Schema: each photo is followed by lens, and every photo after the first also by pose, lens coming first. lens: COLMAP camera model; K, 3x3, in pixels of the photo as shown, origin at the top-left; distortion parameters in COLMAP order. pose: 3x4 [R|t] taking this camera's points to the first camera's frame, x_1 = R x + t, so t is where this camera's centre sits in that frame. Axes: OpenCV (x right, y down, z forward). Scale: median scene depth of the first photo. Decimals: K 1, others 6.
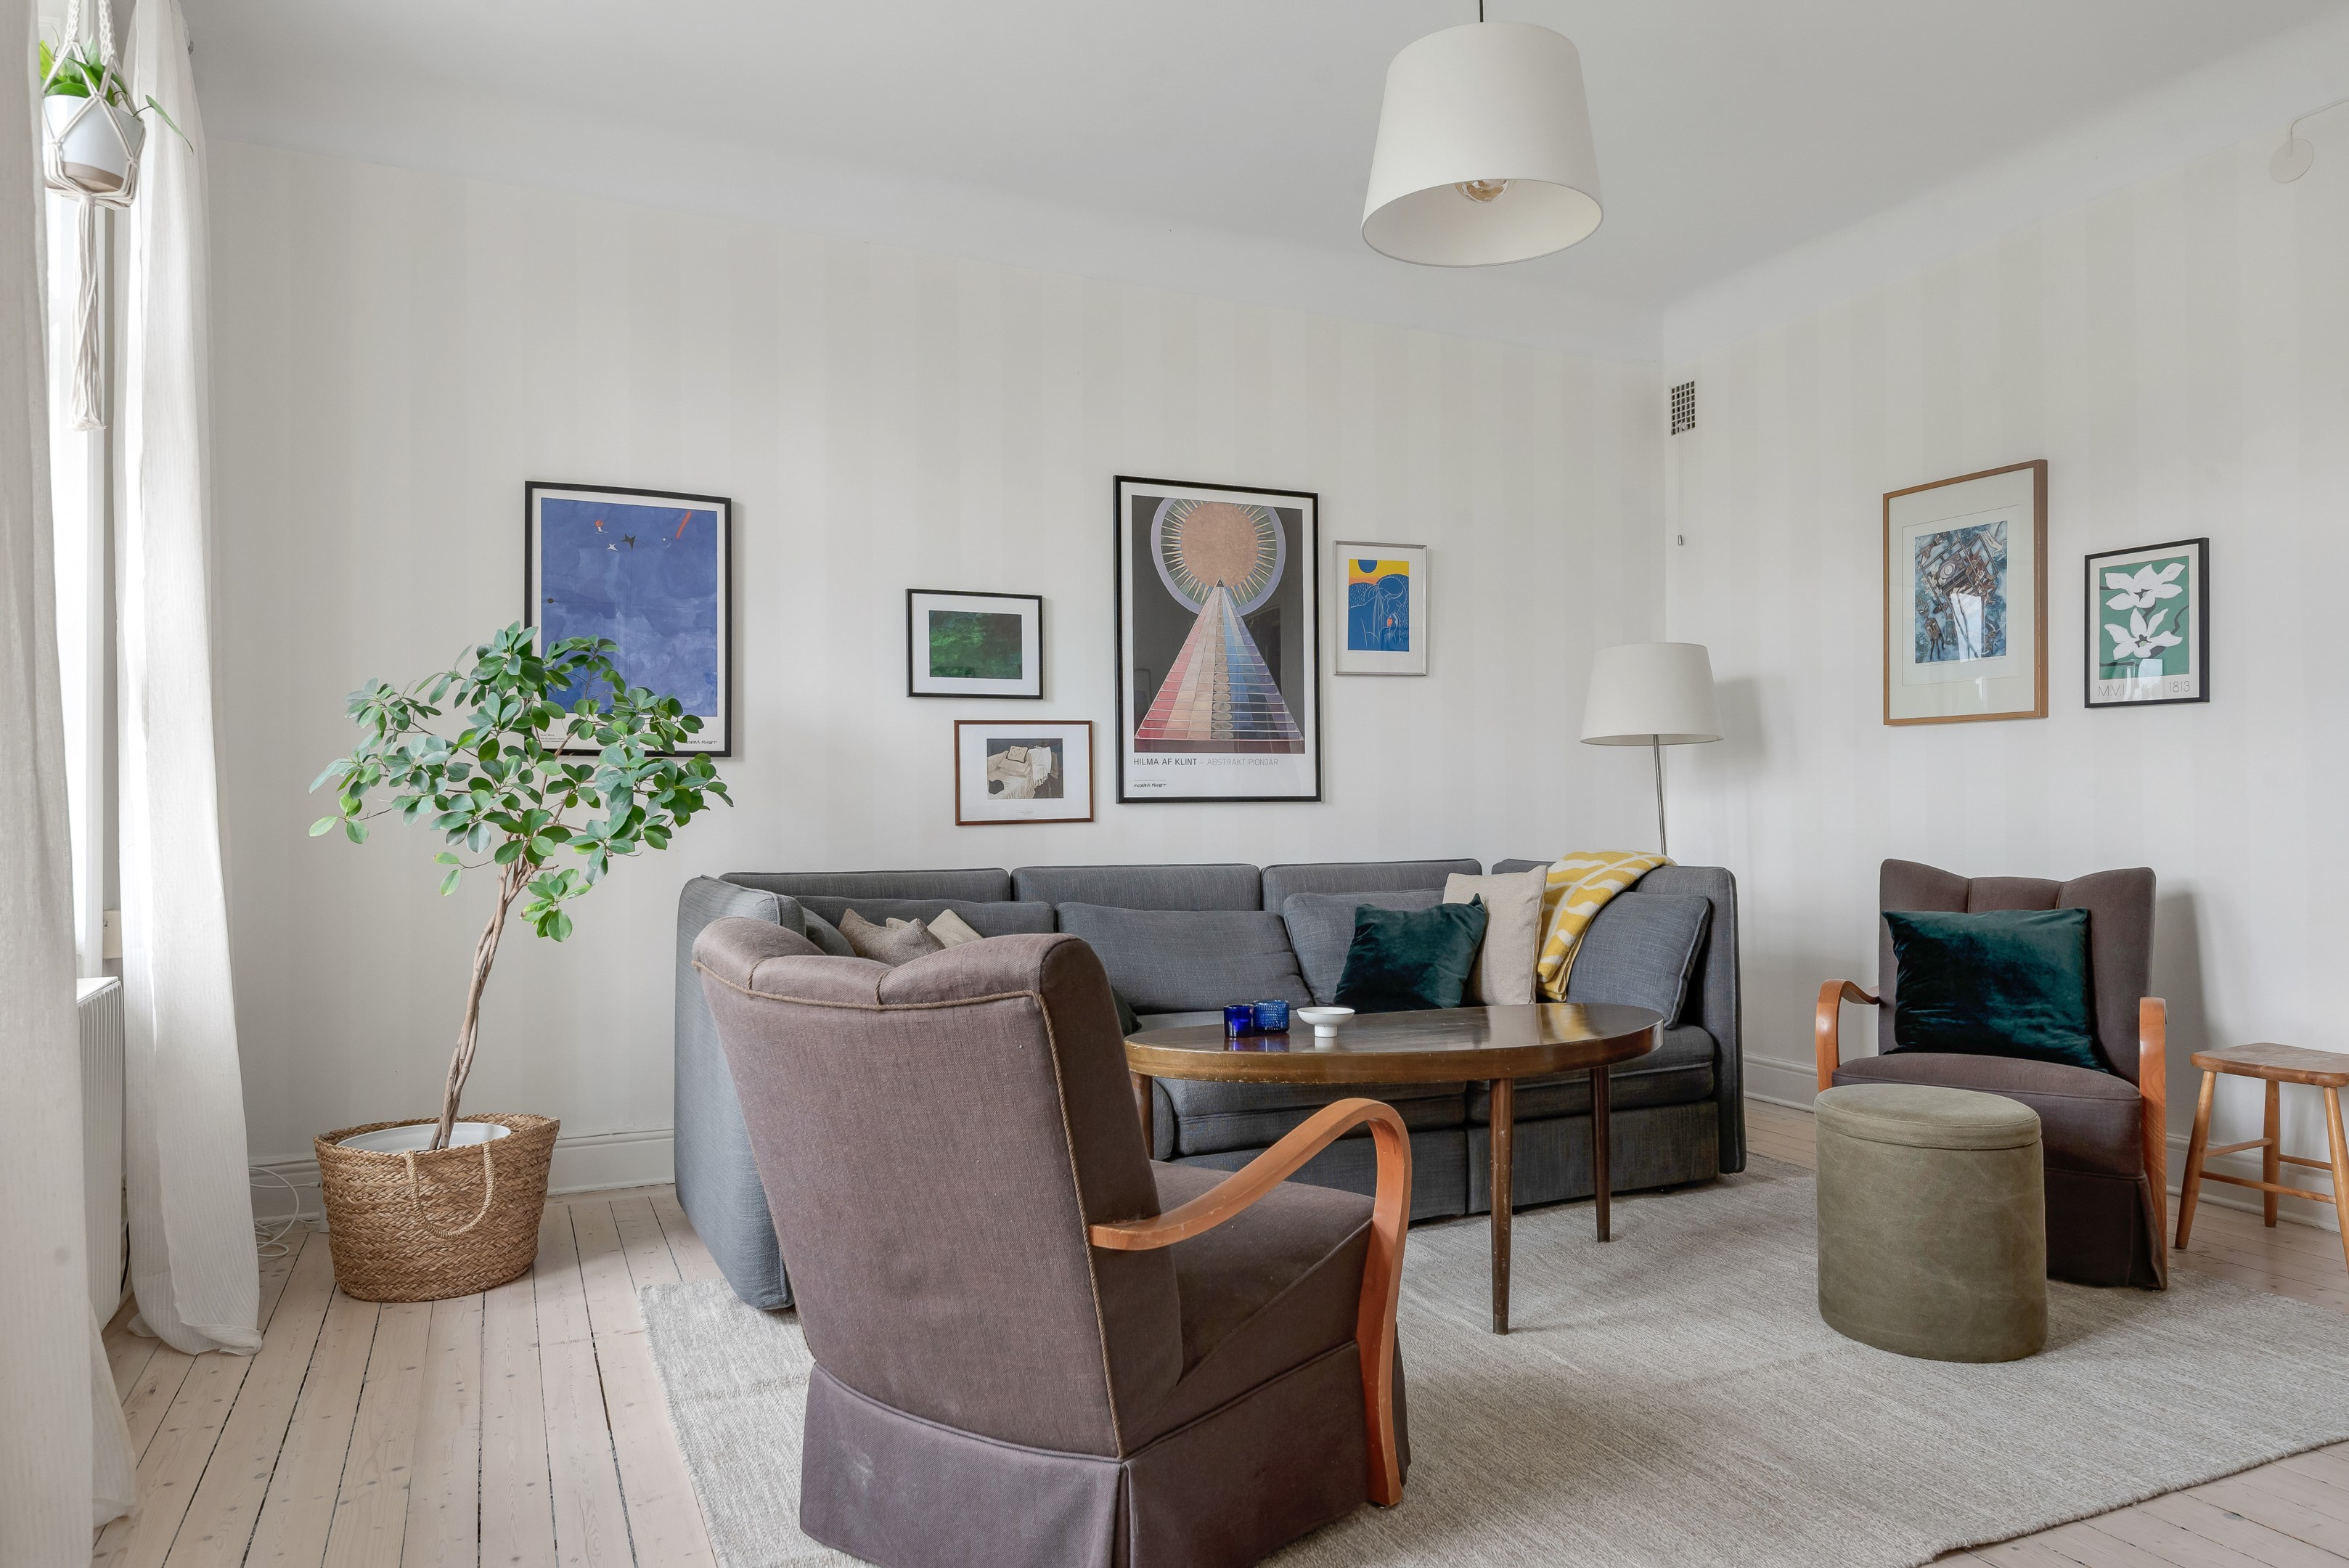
lens RADIAL K [[1565.3, 0, 1177.6], [0, 1565.3, 795.4], [0, 0, 1]] dist [0.026898, -0.021061]
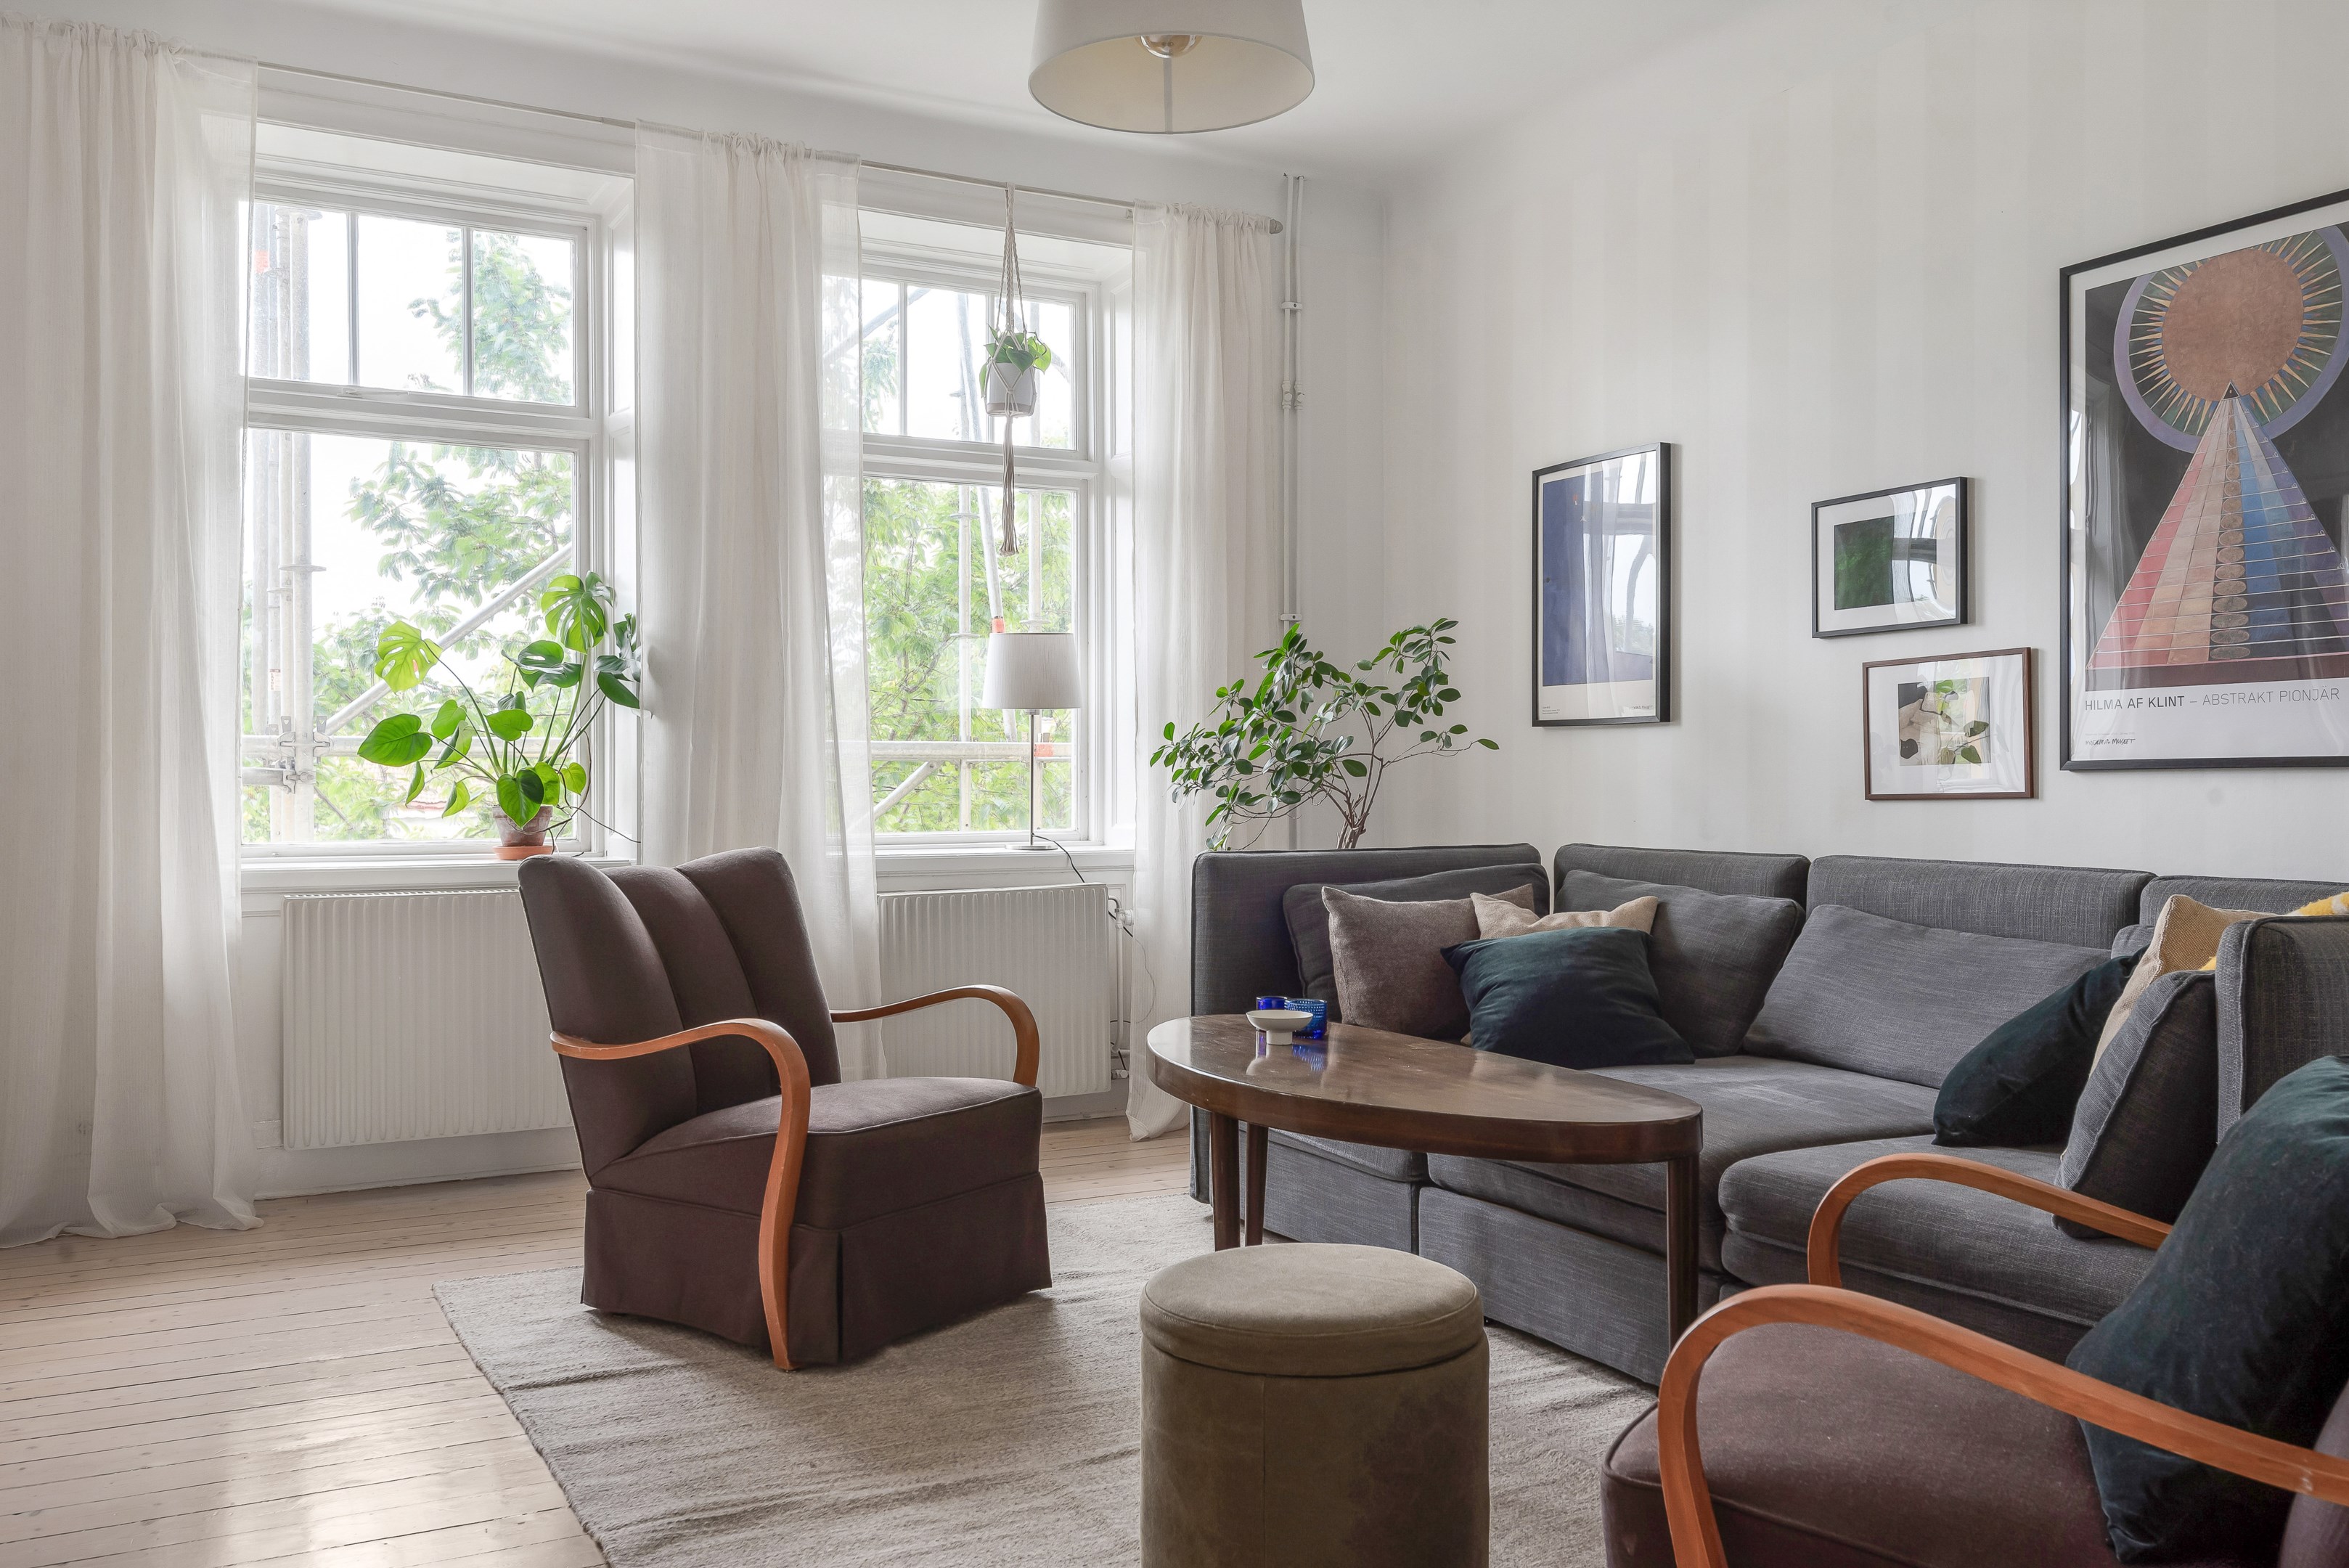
lens RADIAL K [[2041.2, 0, 1171.8], [0, 2041.2, 781.3], [0, 0, 1]] dist [0.006855, 0.006782]
pose [[0.017090, 0.004584, -0.999843, 0.795334], [0.009167, 0.999947, 0.004741, 0.002054], [0.999812, -0.009247, 0.017048, 0.603229]]
